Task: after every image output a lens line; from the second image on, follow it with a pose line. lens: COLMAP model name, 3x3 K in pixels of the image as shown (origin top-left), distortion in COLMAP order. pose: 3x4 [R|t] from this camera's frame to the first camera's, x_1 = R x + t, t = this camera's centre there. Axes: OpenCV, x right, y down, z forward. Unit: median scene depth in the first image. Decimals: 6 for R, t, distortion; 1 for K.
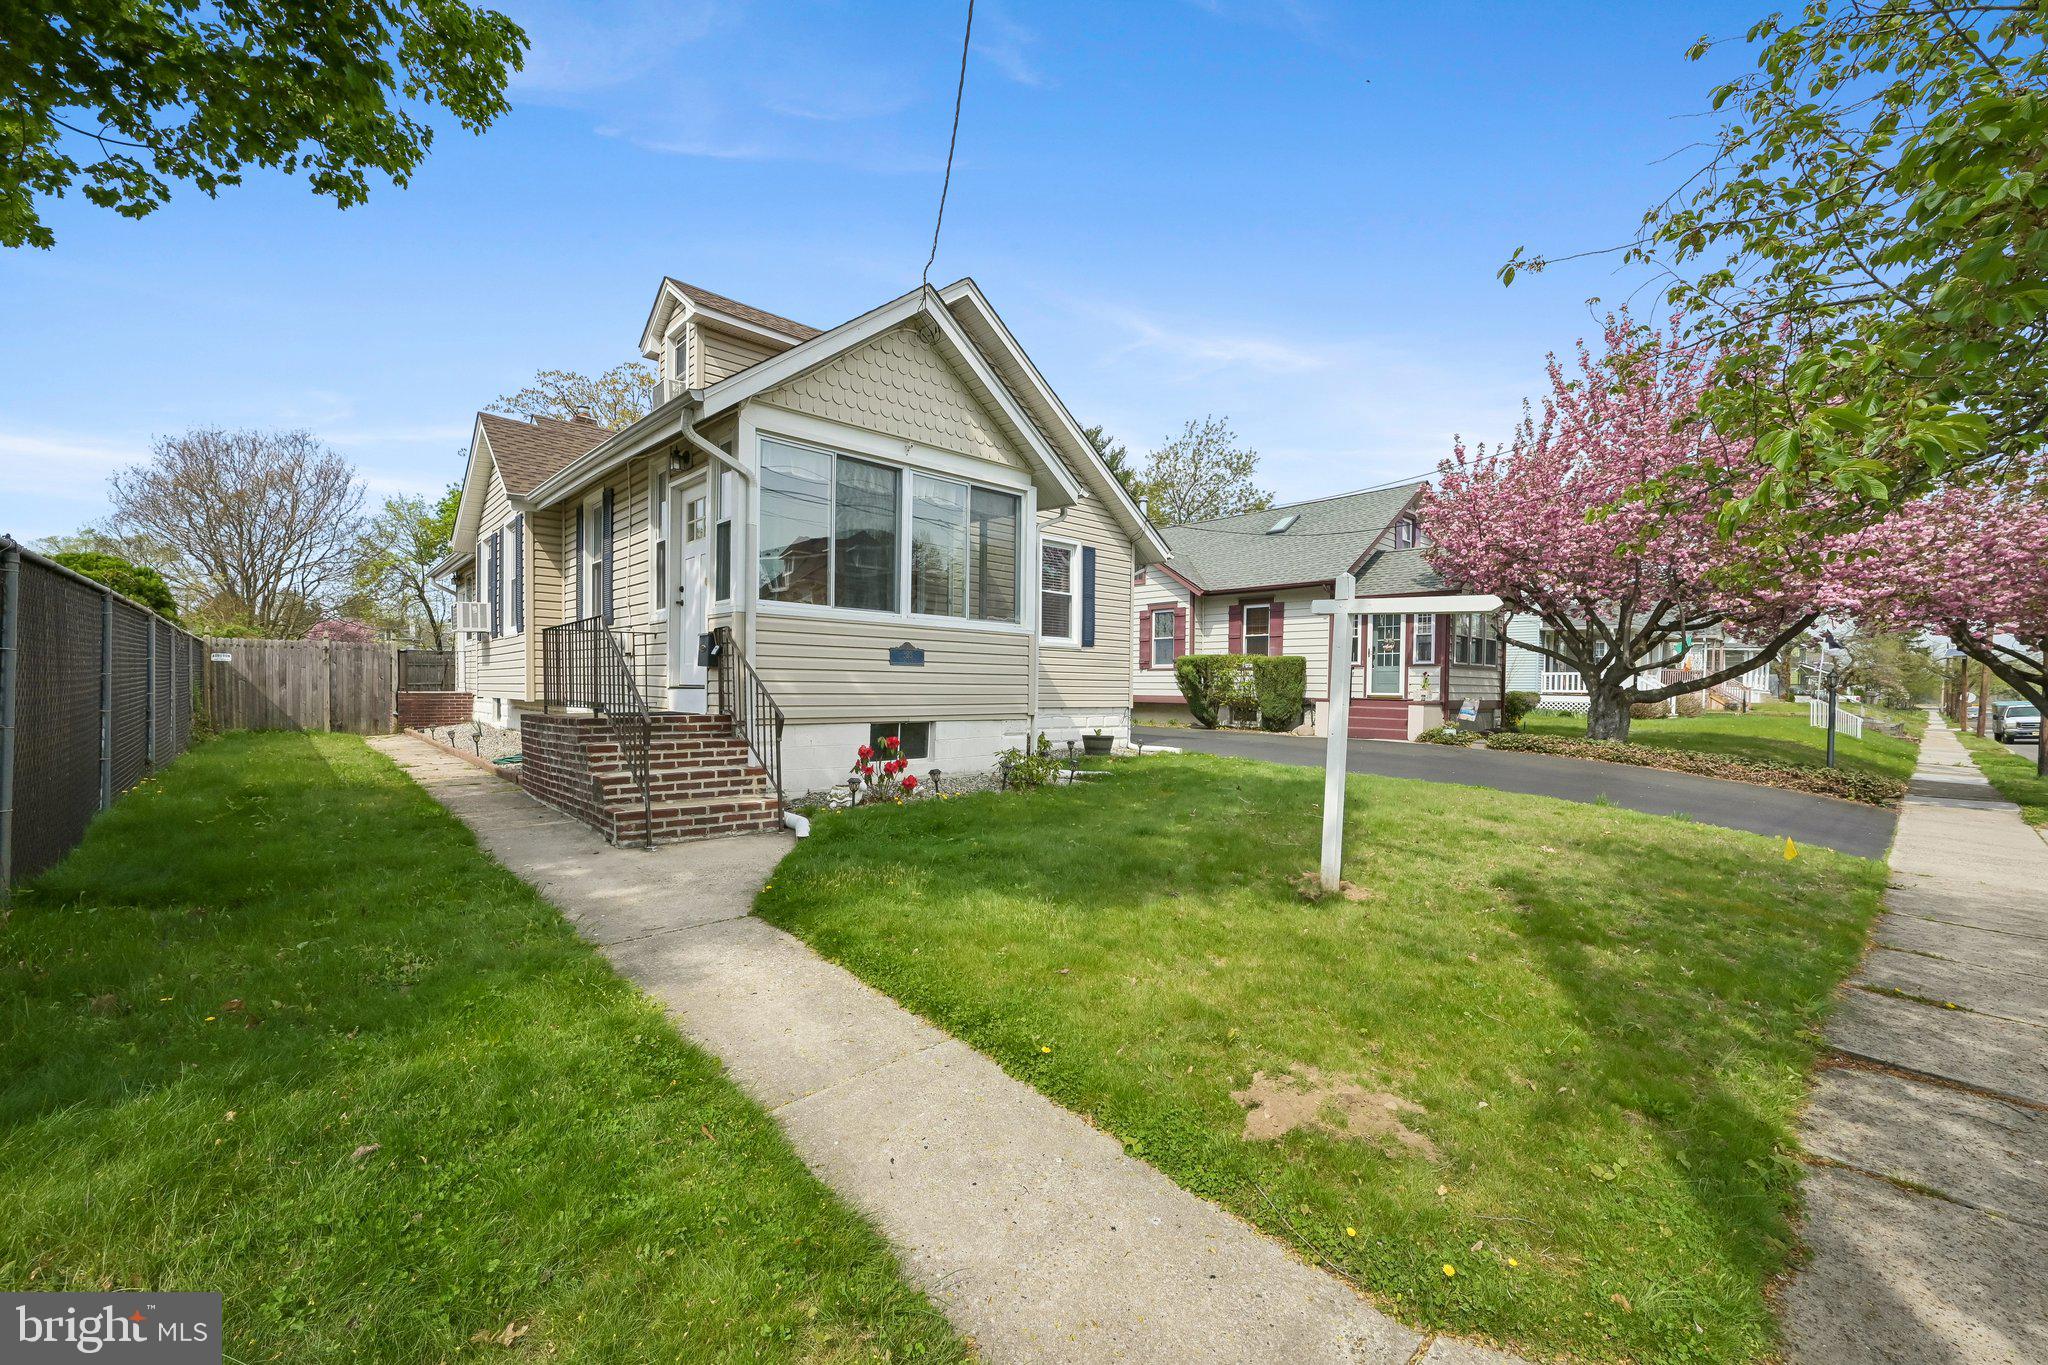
lens RADIAL K [[832.6, 0, 1024.1], [0, 832.6, 688.8], [0, 0, 1]] dist [0.000947, 0.000135]
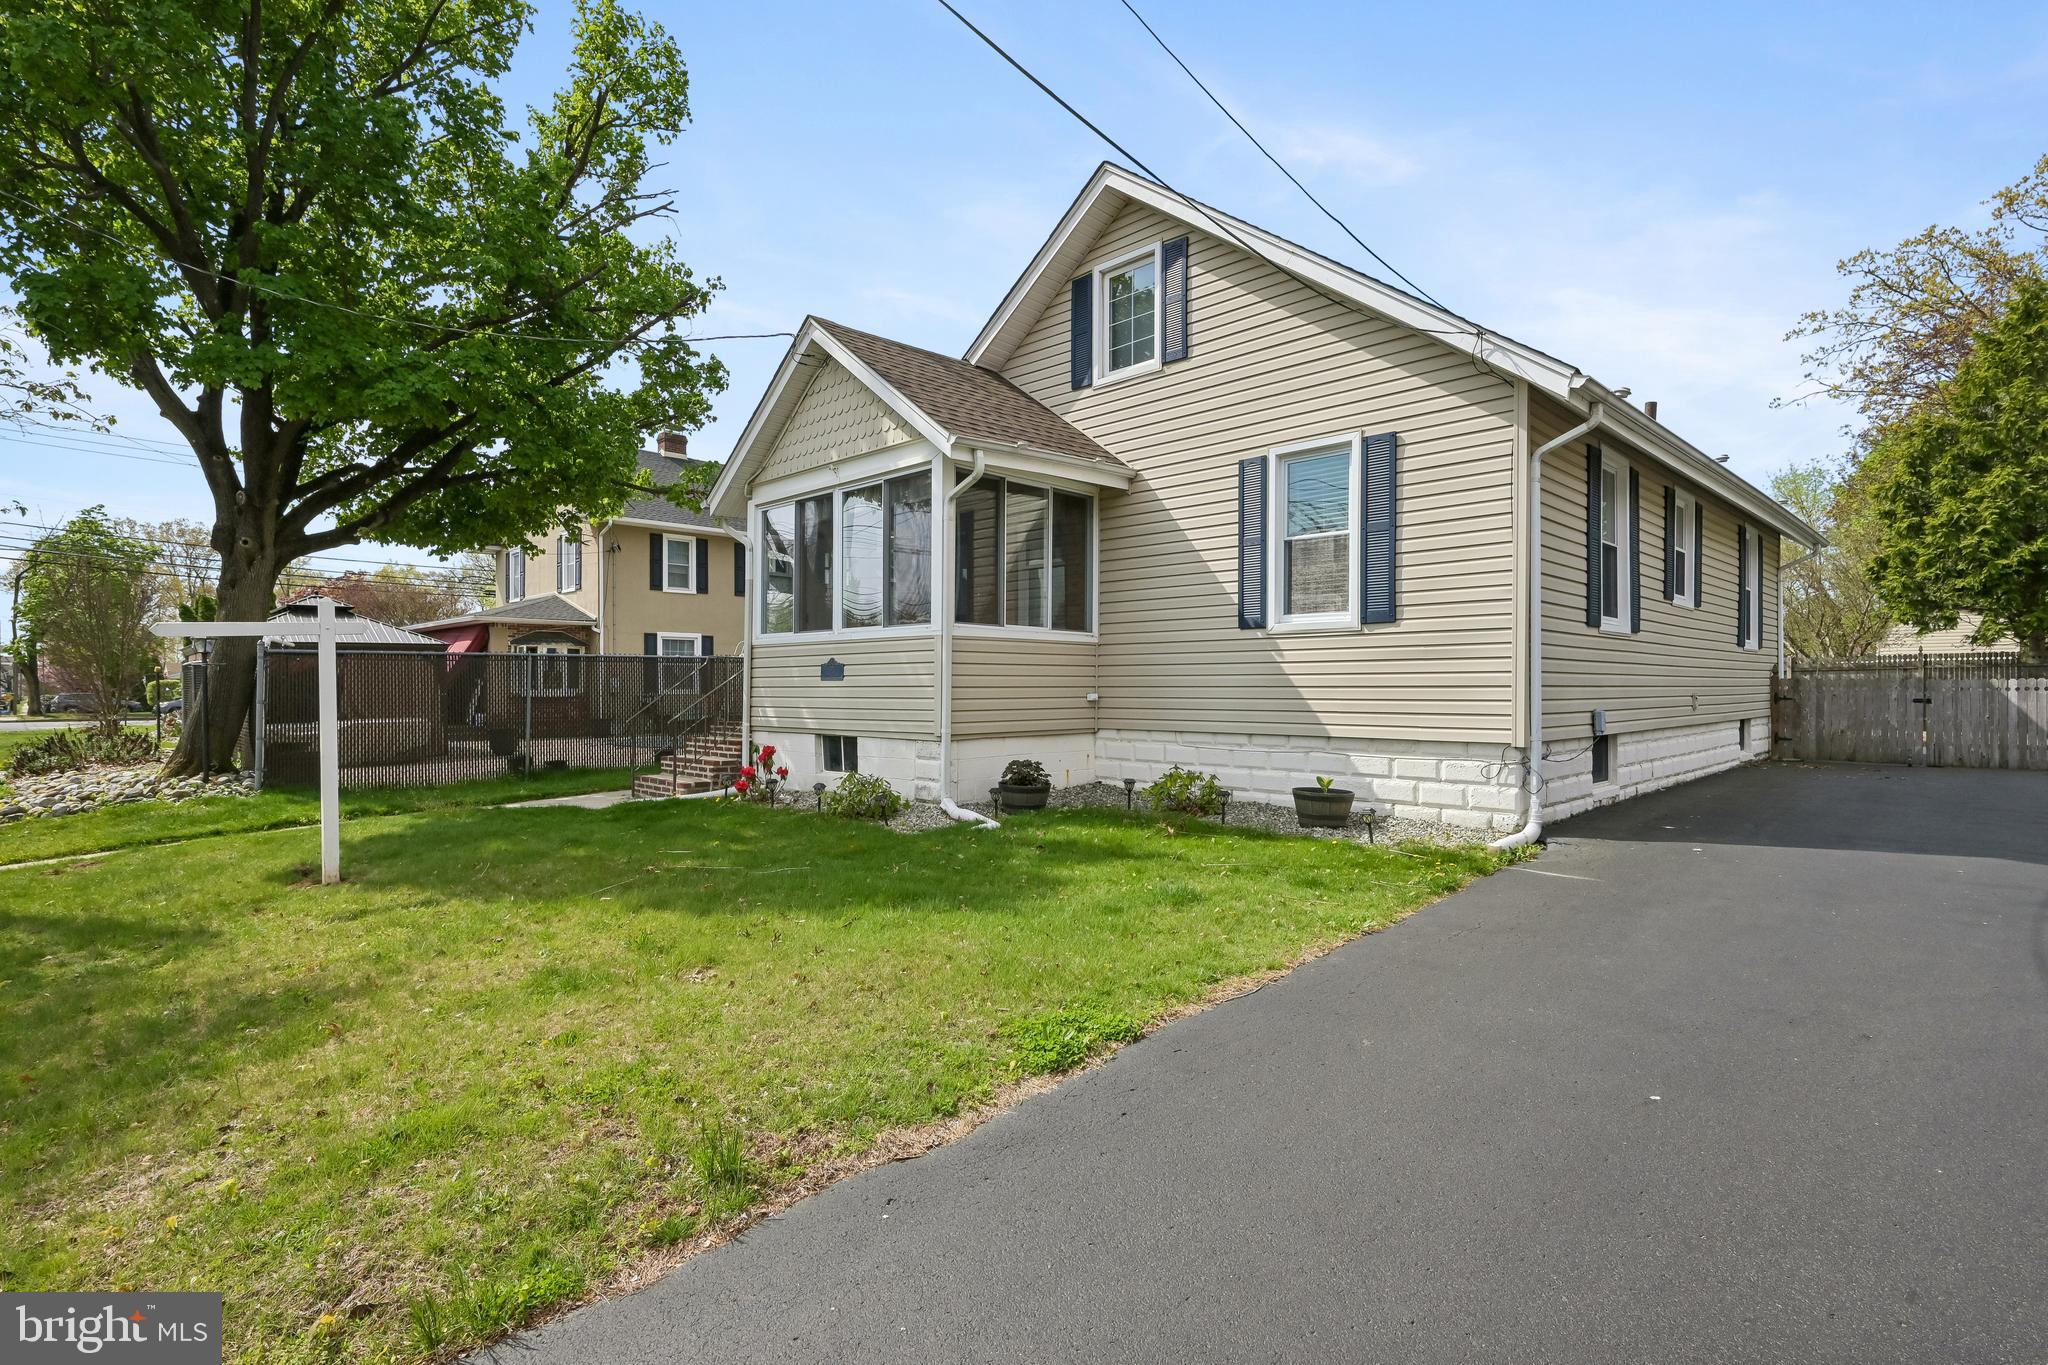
lens RADIAL K [[999.3, 0, 1023.3], [0, 999.3, 691.2], [0, 0, 1]] dist [0.001004, 0.000077]
pose [[0.041863, -0.017482, -0.998970, 0.858824], [-0.002479, 0.999842, -0.017601, 0.005262], [0.999120, 0.003213, 0.041813, 0.915428]]
